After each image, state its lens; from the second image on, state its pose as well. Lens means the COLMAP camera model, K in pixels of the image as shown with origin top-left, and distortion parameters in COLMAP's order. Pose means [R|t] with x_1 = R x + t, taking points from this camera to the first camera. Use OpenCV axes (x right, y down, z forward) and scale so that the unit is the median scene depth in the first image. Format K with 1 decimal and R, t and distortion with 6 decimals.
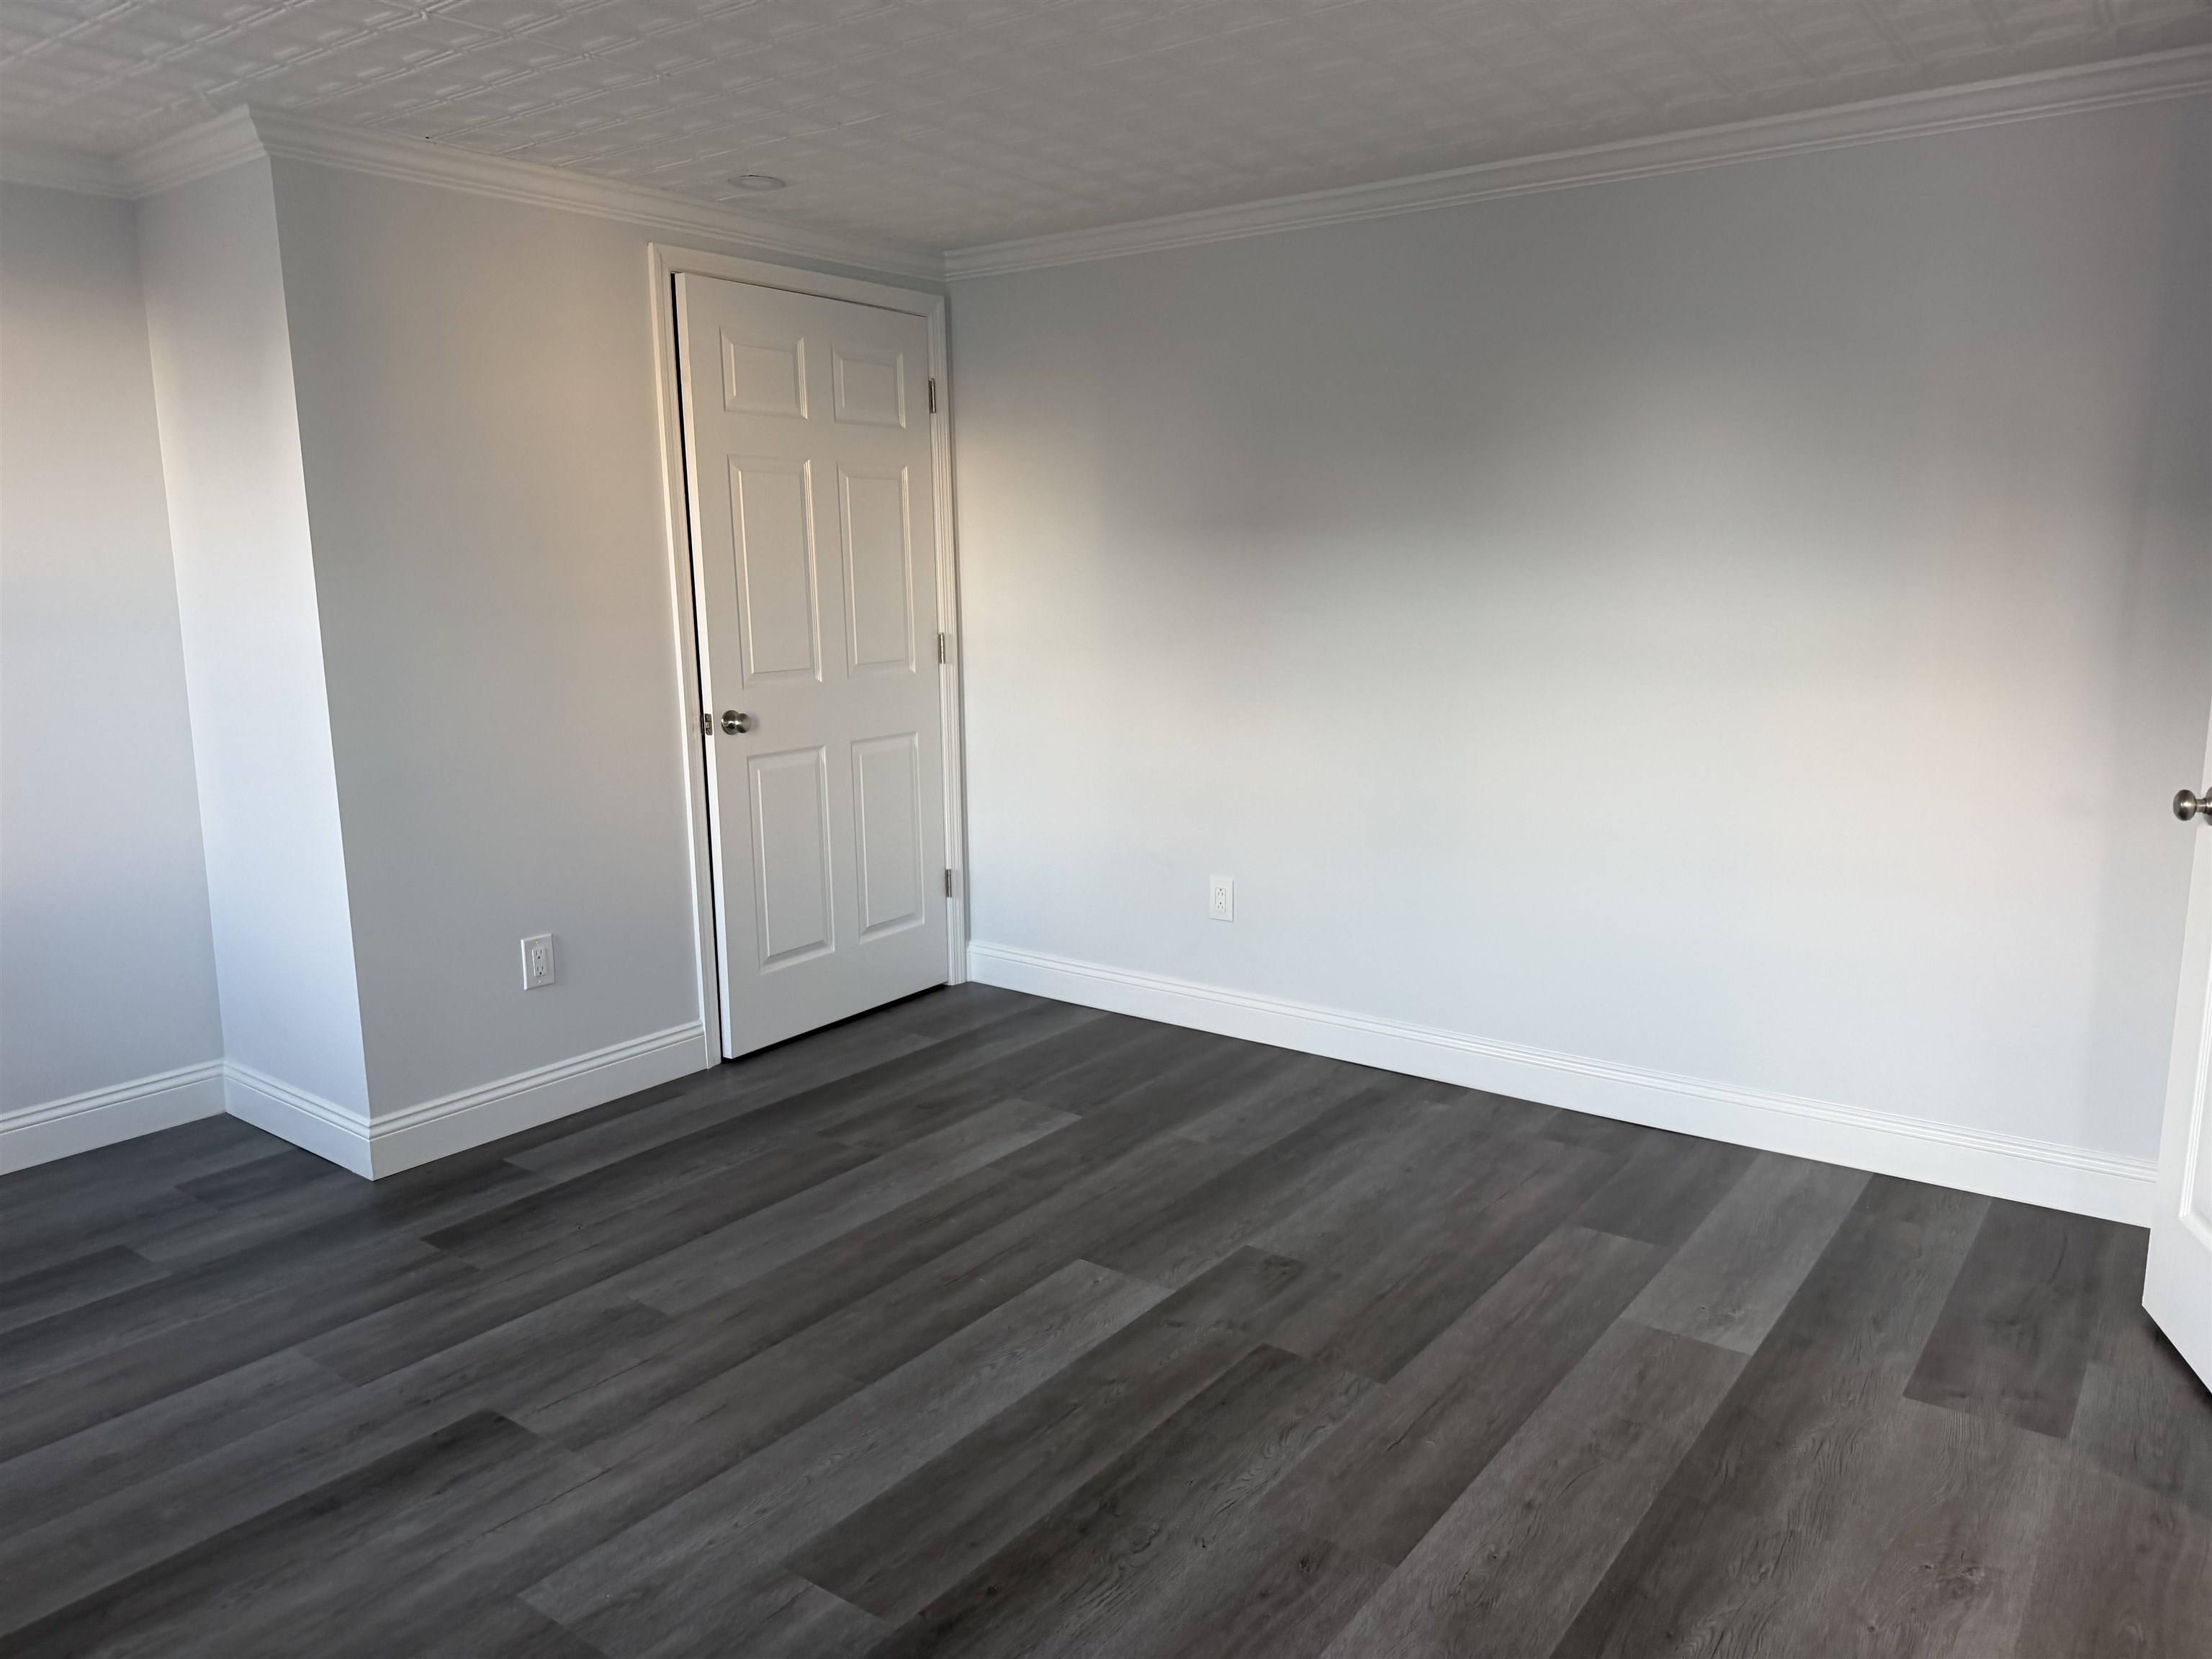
lens RADIAL K [[1540.7, 0, 1112.7], [0, 1540.7, 875.6], [0, 0, 1]] dist [0.047285, -0.049189]
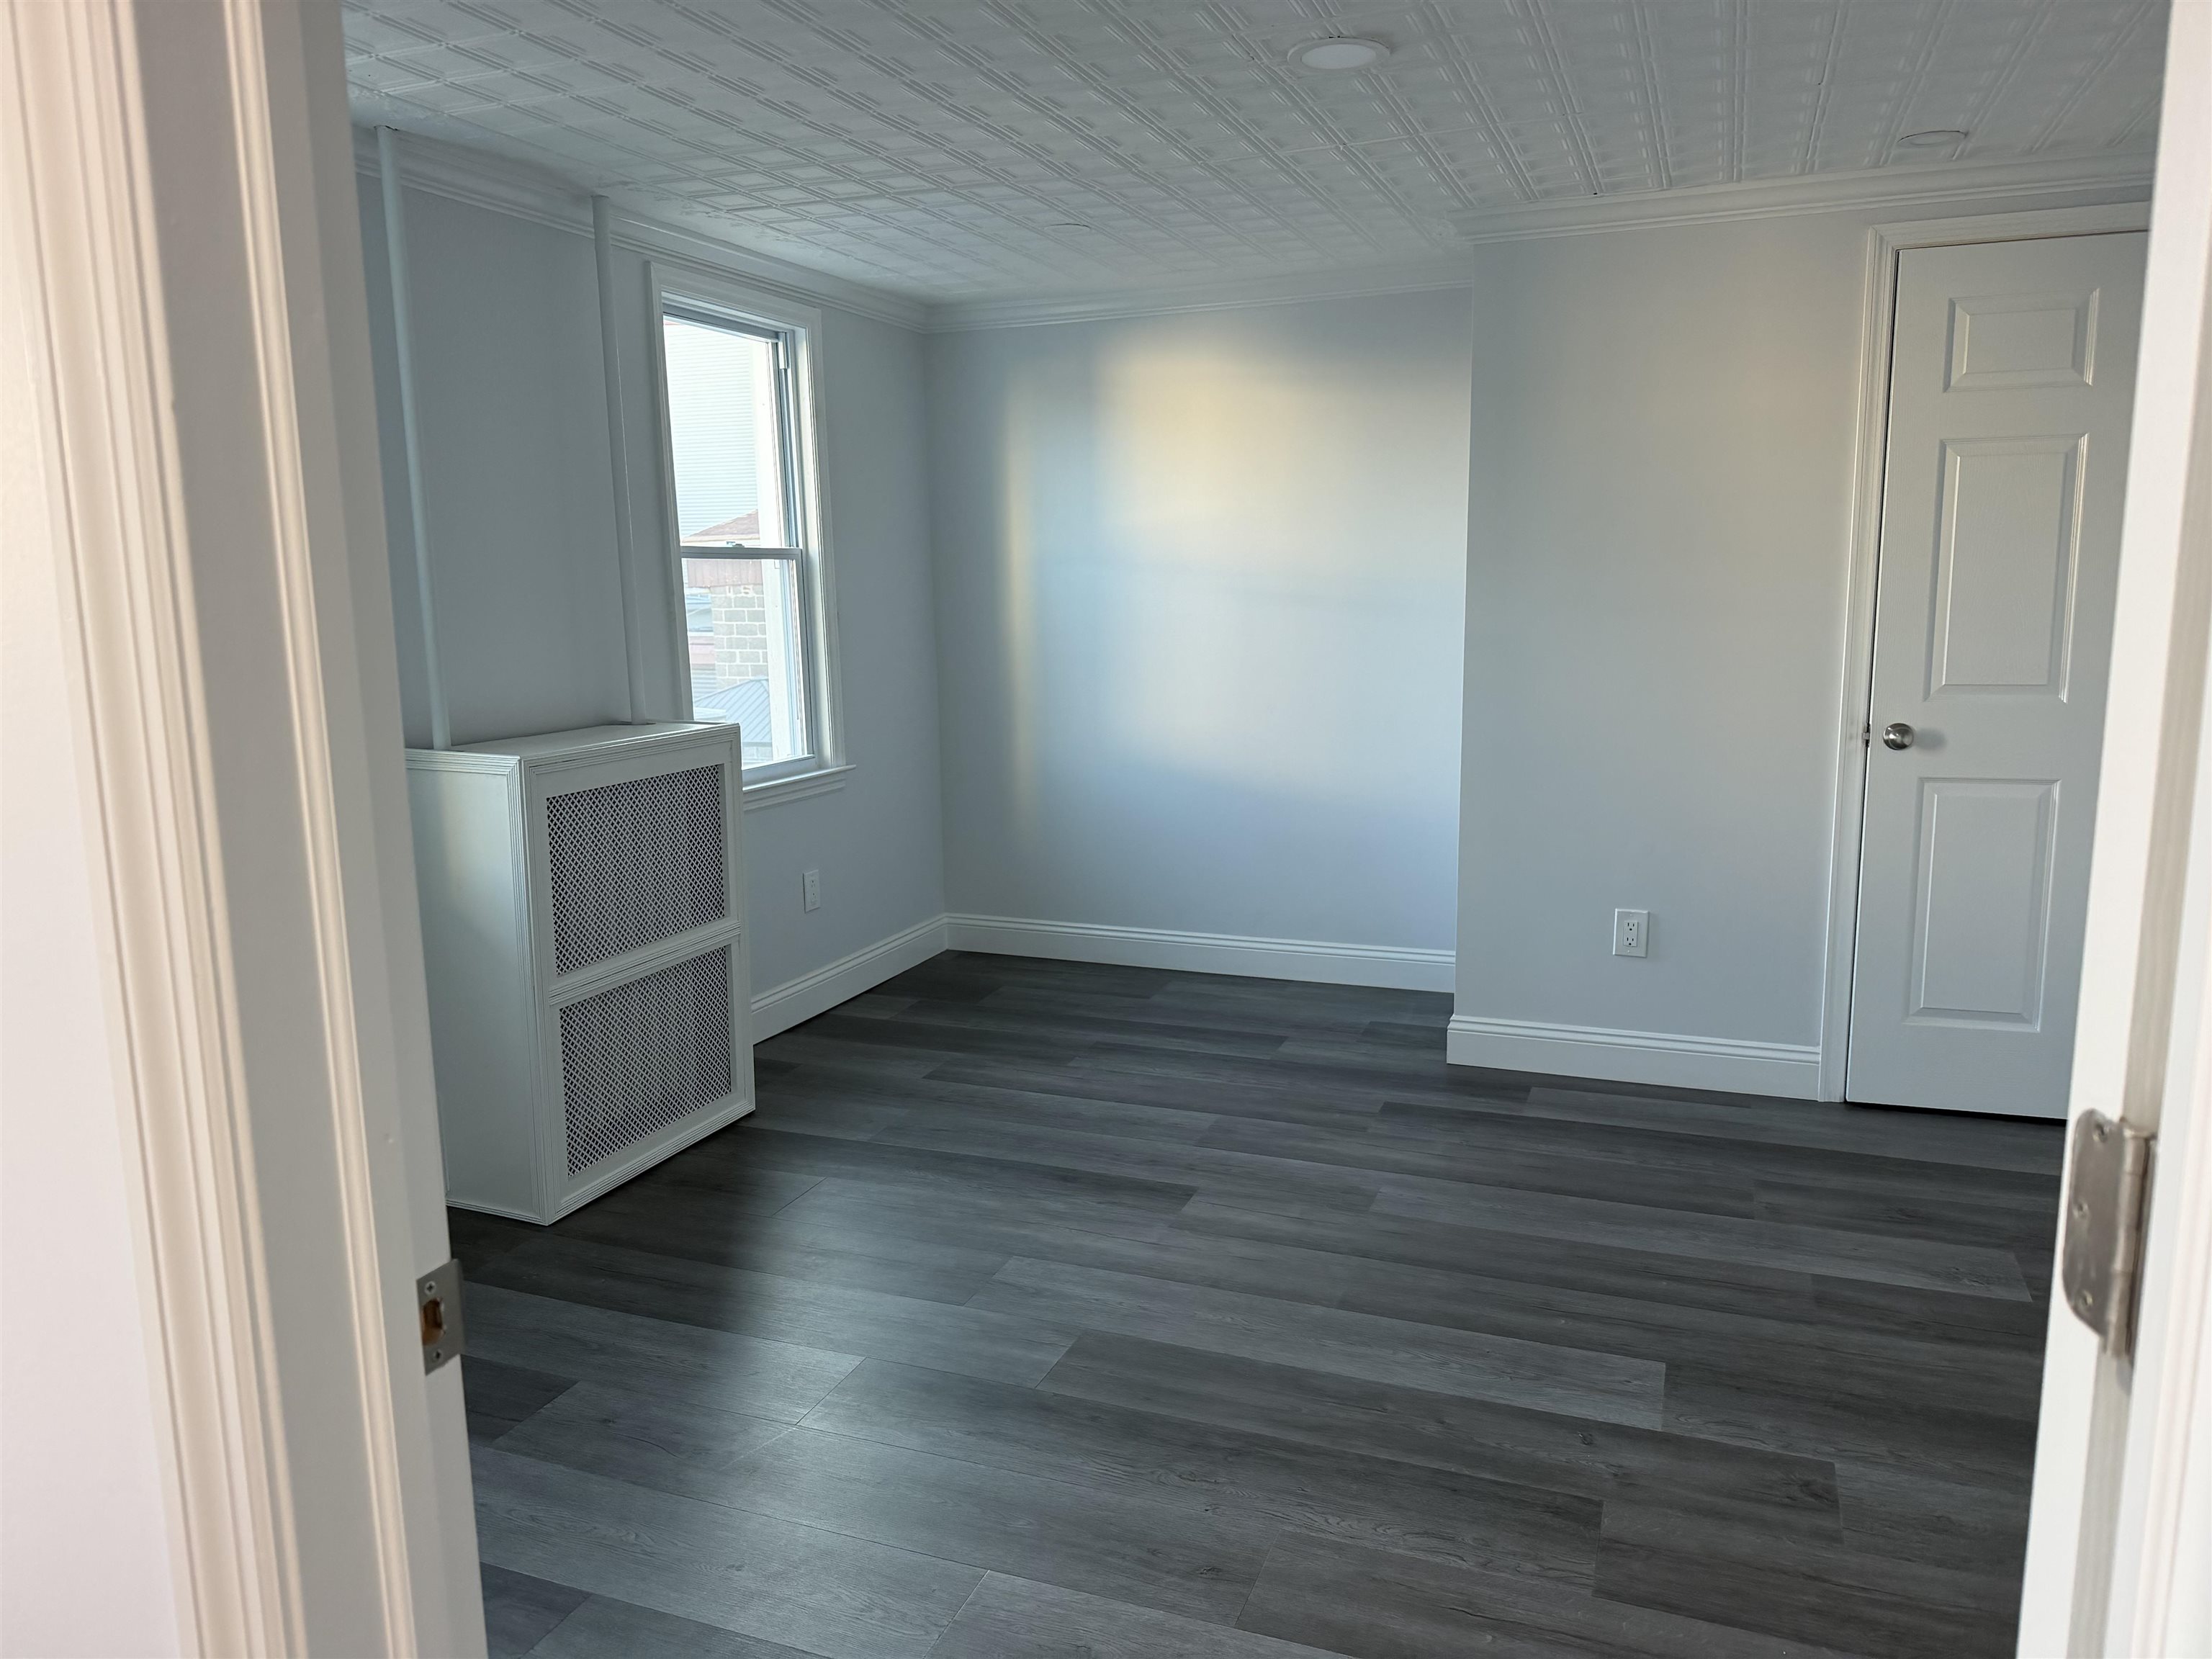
lens RADIAL K [[1585.7, 0, 1106.0], [0, 1585.7, 829.5], [0, 0, 1]] dist [0.143650, -0.175353]
pose [[0.262635, 0.161042, -0.951361, 0.711402], [-0.184352, 0.976185, 0.114351, -0.090898], [0.947120, 0.145353, 0.286069, 0.393298]]
